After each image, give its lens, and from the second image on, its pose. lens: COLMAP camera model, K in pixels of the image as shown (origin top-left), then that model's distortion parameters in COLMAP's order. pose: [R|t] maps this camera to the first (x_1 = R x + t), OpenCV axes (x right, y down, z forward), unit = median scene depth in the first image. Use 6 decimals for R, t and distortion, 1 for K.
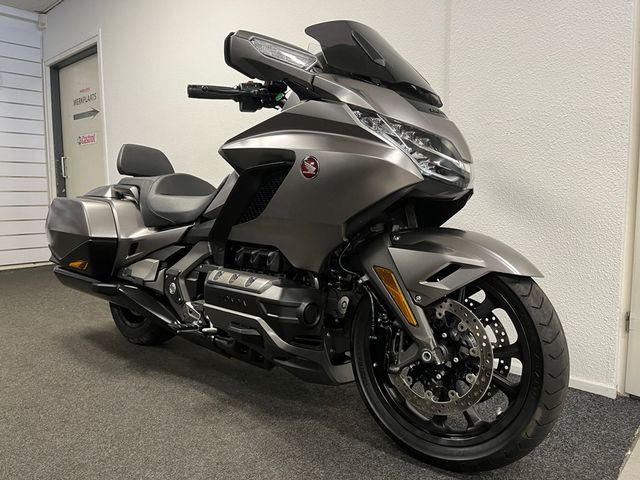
lens RADIAL K [[476.1, 0, 320.0], [0, 476.1, 240.0], [0, 0, 1]] dist [-0.010263, 0.001124]
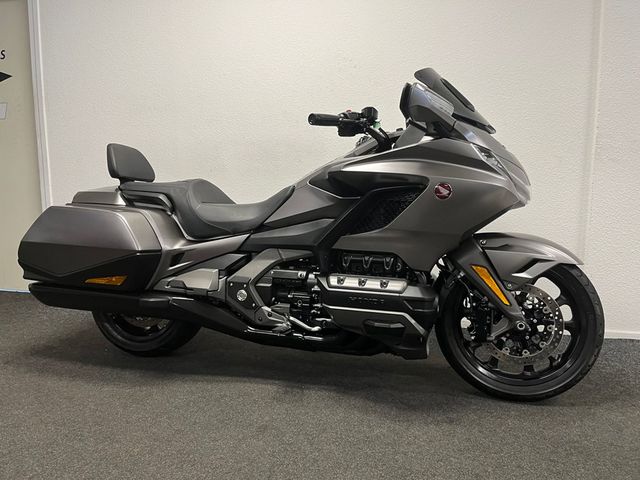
lens RADIAL K [[476.1, 0, 320.0], [0, 476.1, 240.0], [0, 0, 1]] dist [-0.010263, 0.001124]
pose [[0.937194, -0.052651, 0.344811, -0.625298], [0.040769, 0.998301, 0.041627, -0.071458], [-0.346417, -0.024955, 0.937749, -0.061959]]
